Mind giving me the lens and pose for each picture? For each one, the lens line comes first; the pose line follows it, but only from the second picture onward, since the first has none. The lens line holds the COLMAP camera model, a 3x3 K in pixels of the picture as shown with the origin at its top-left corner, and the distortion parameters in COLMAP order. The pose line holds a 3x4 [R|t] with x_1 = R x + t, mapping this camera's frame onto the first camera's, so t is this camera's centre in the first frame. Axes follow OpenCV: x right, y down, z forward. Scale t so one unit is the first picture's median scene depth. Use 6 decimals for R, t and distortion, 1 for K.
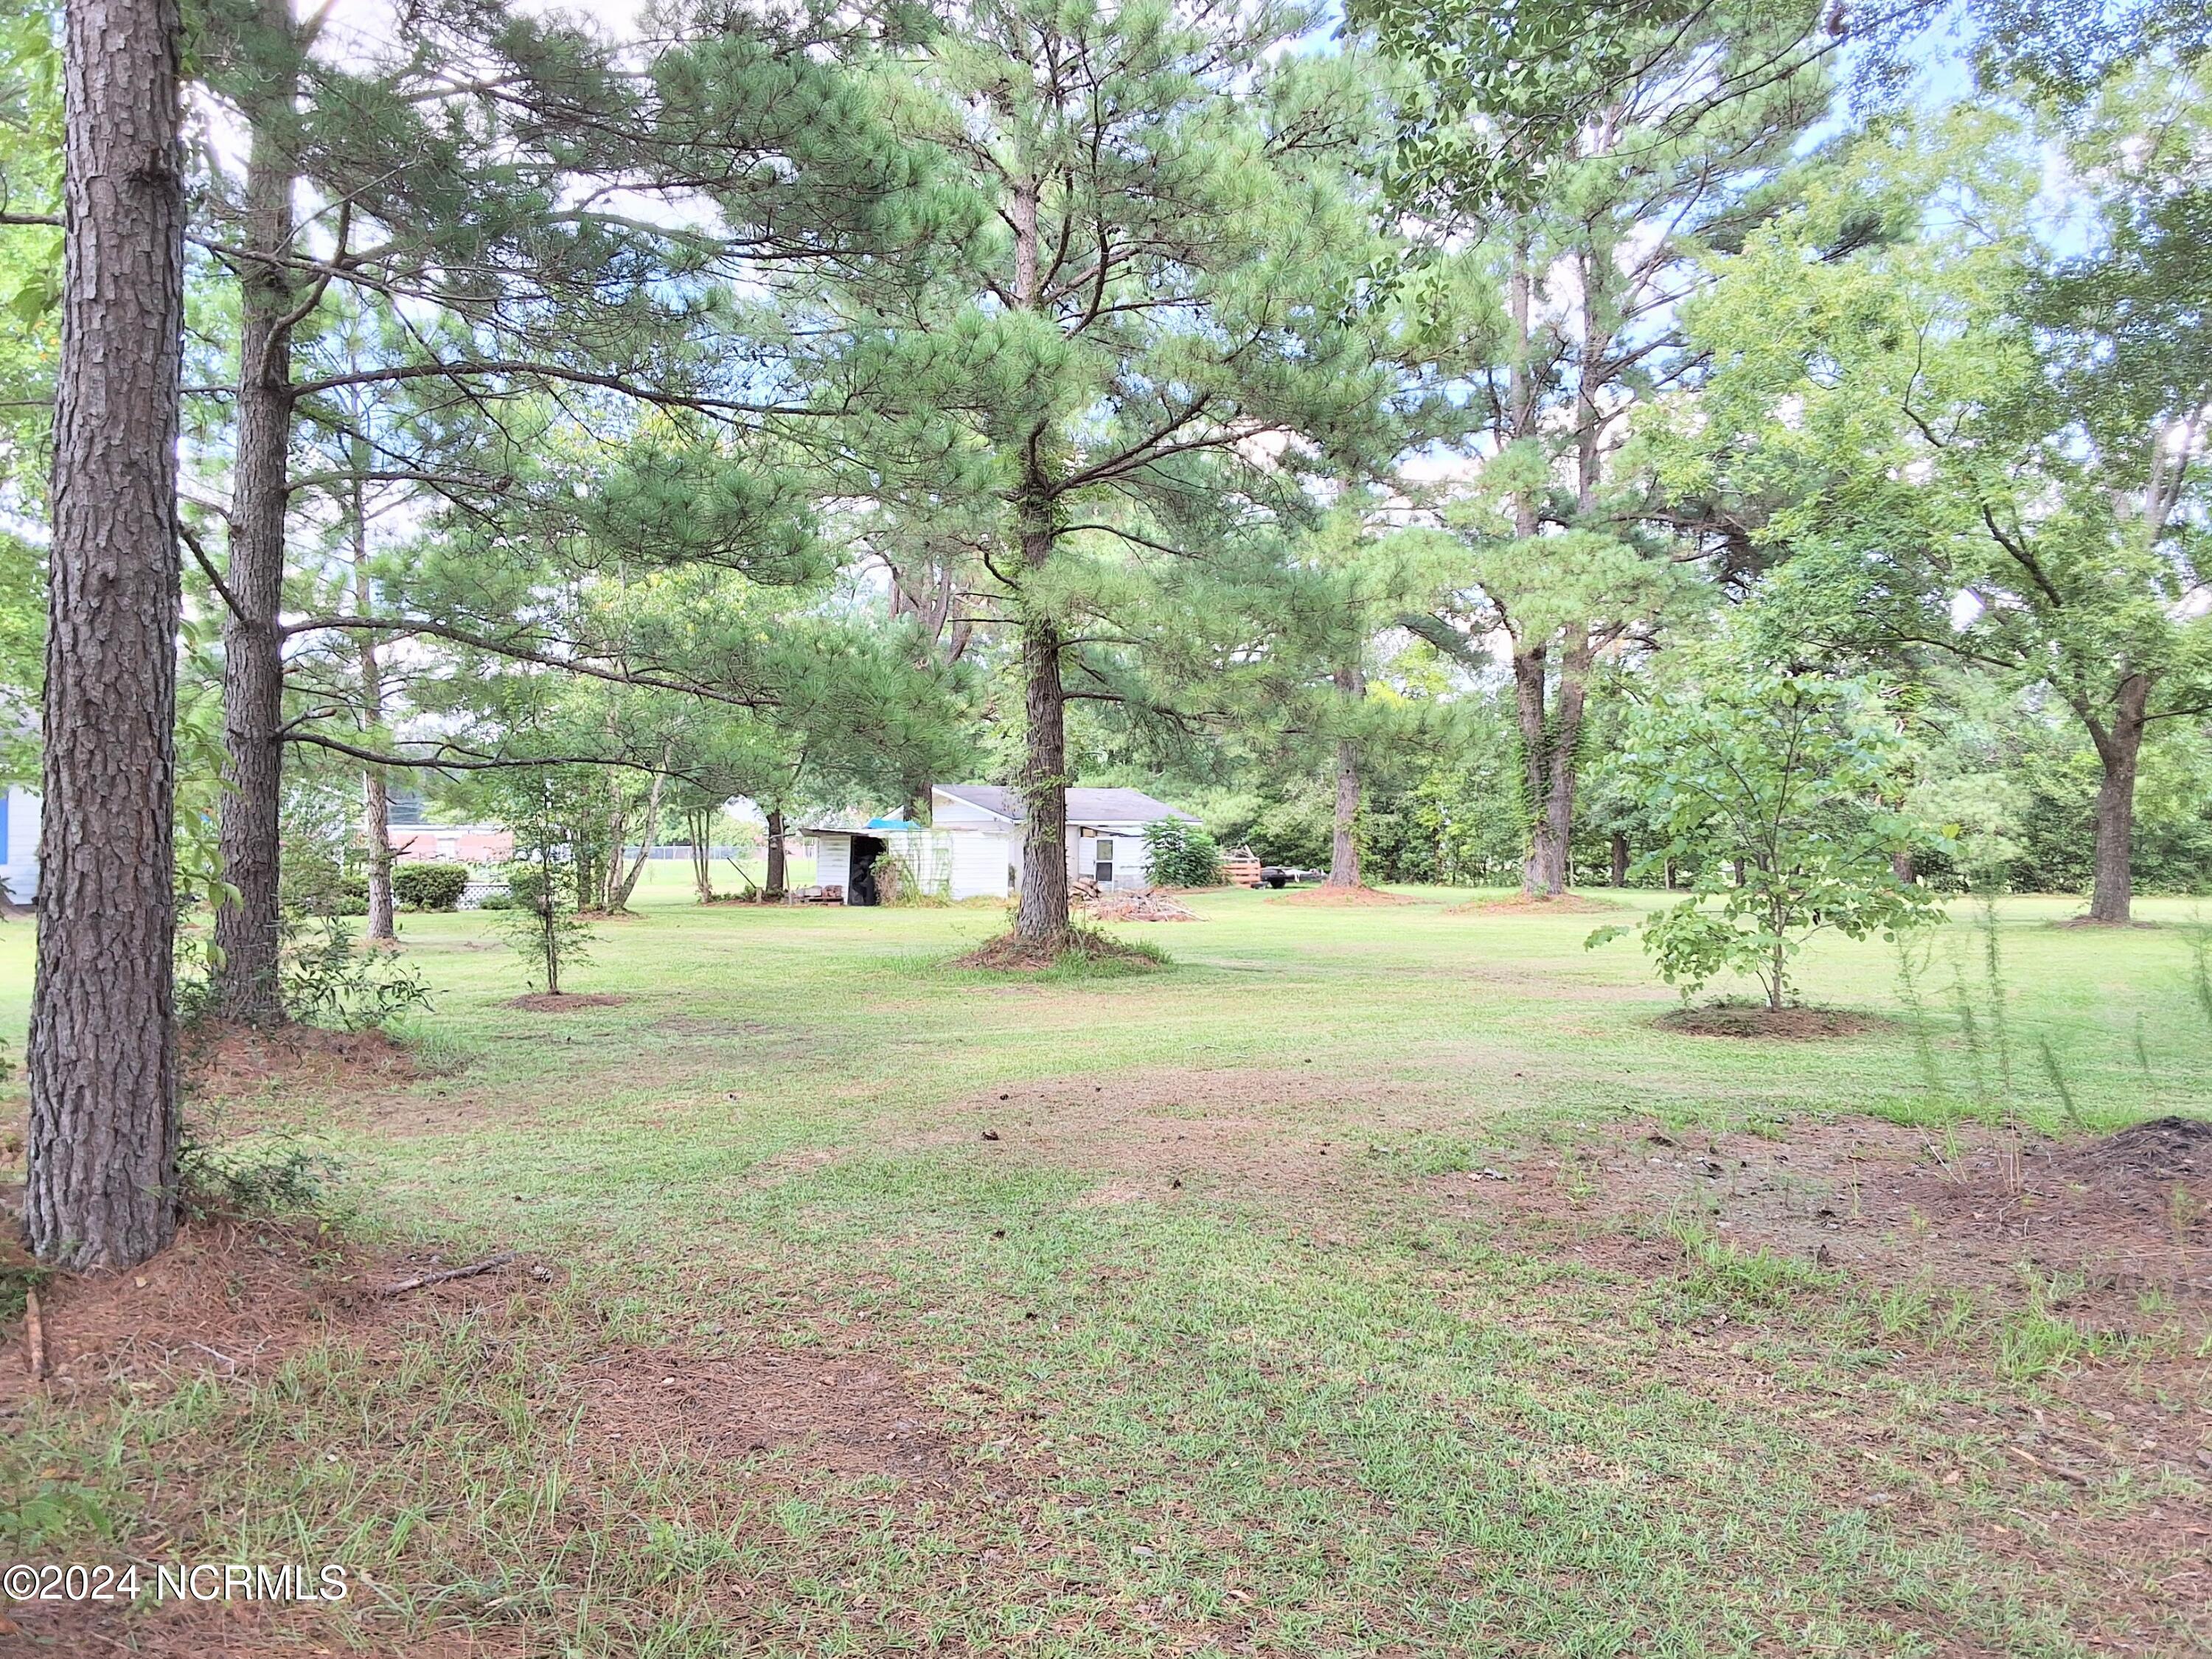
lens RADIAL K [[1804.3, 0, 1114.1], [0, 1804.3, 780.5], [0, 0, 1]] dist [0.136147, -0.210761]
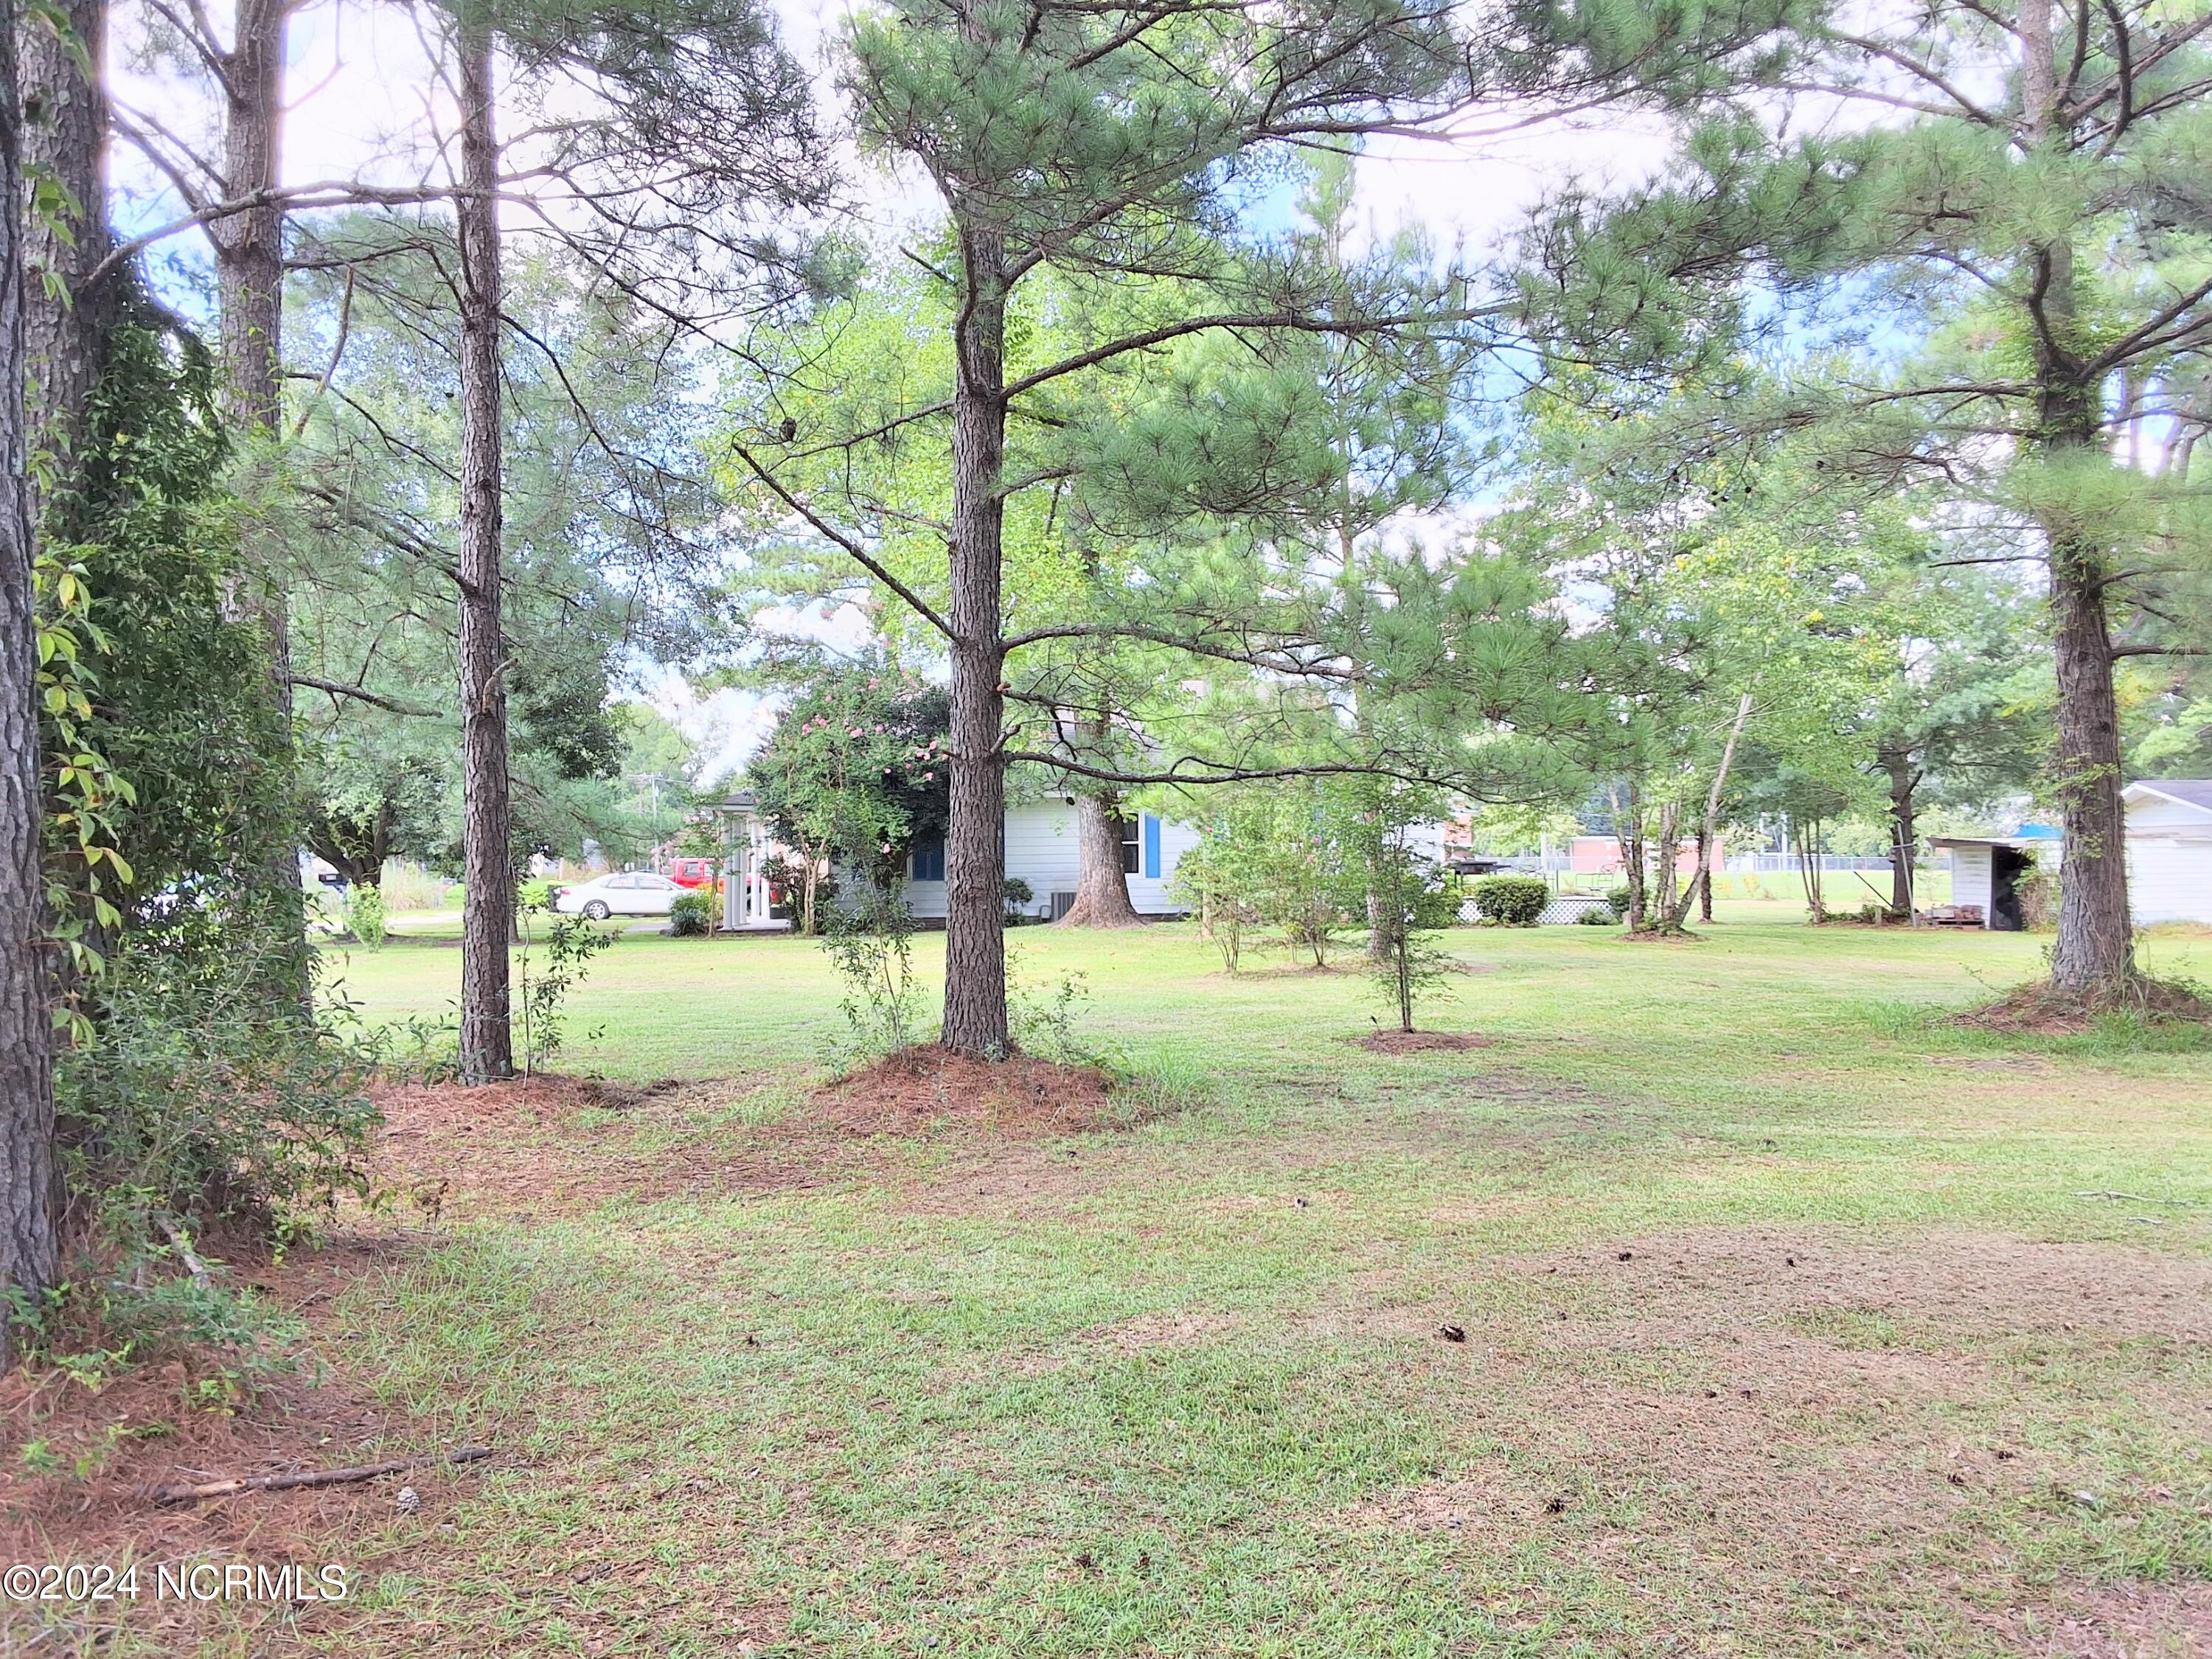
lens RADIAL K [[1804.3, 0, 1083.8], [0, 1804.3, 773.8], [0, 0, 1]] dist [0.136147, -0.210761]
pose [[0.791233, -0.035575, -0.610479, 0.116391], [0.029892, 0.999363, -0.019494, 0.003750], [0.610783, -0.002825, 0.791793, 0.209009]]
